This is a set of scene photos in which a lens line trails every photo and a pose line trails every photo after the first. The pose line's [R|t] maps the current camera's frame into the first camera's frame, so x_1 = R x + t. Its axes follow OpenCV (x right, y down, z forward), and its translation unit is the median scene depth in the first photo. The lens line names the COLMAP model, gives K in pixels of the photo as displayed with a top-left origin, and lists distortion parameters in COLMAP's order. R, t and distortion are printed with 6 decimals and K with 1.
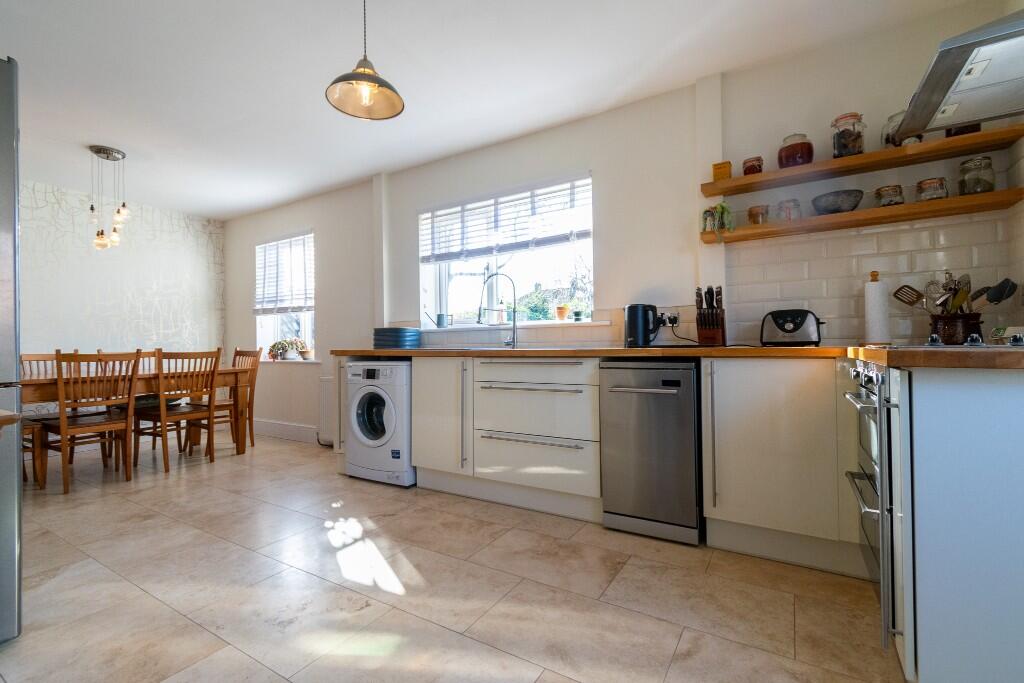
lens RADIAL K [[452.1, 0, 513.4], [0, 452.1, 344.3], [0, 0, 1]] dist [0.002194, -0.000566]
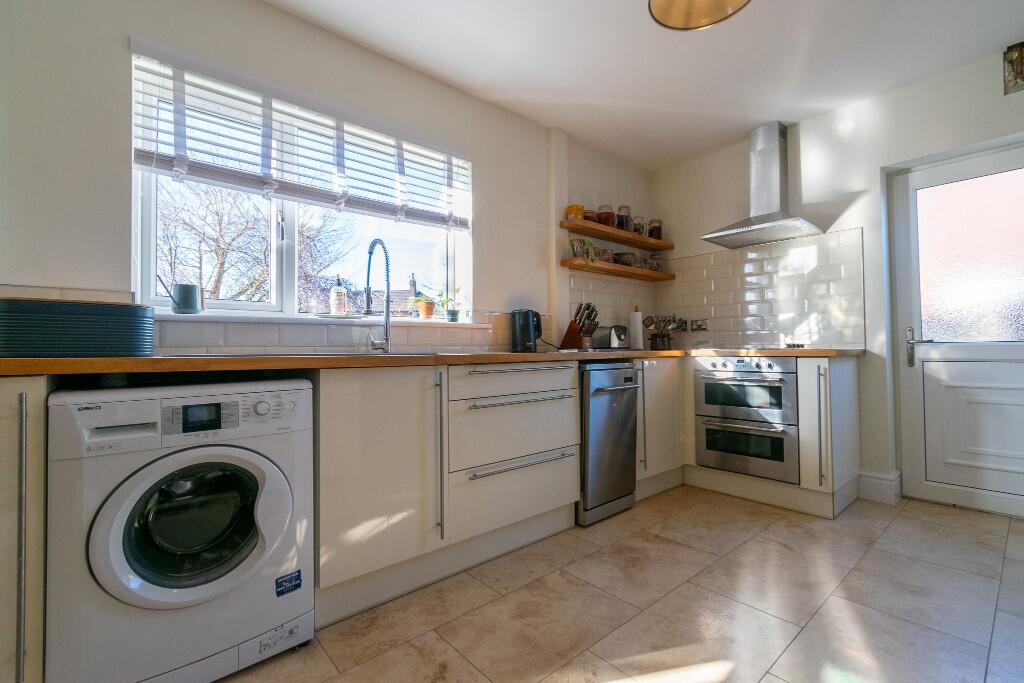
lens RADIAL K [[452.1, 0, 517.9], [0, 452.1, 341.0], [0, 0, 1]] dist [0.002194, -0.000566]
pose [[0.298934, 0.026407, 0.953908, -0.756781], [0.001908, 0.999599, -0.028270, 0.011786], [-0.954272, 0.010271, 0.298764, 0.757126]]
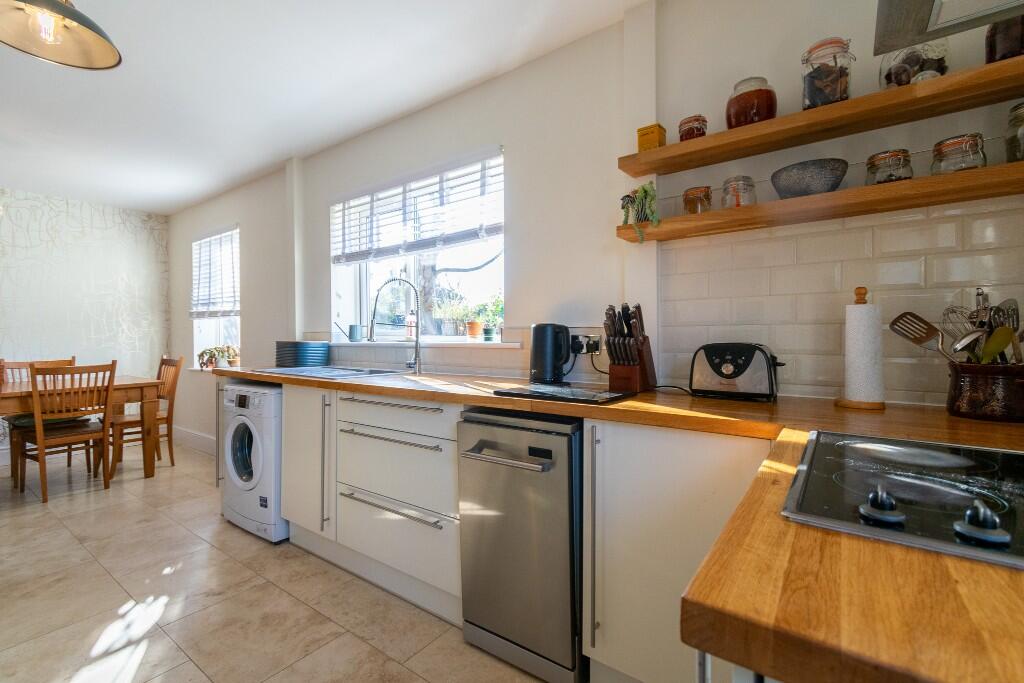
lens RADIAL K [[452.1, 0, 514.4], [0, 452.1, 343.2], [0, 0, 1]] dist [0.002194, -0.000566]
pose [[0.996918, 0.011112, -0.077661, 0.297994], [-0.009789, 0.999801, 0.017401, -0.073435], [0.077839, -0.016587, 0.996828, 0.269929]]
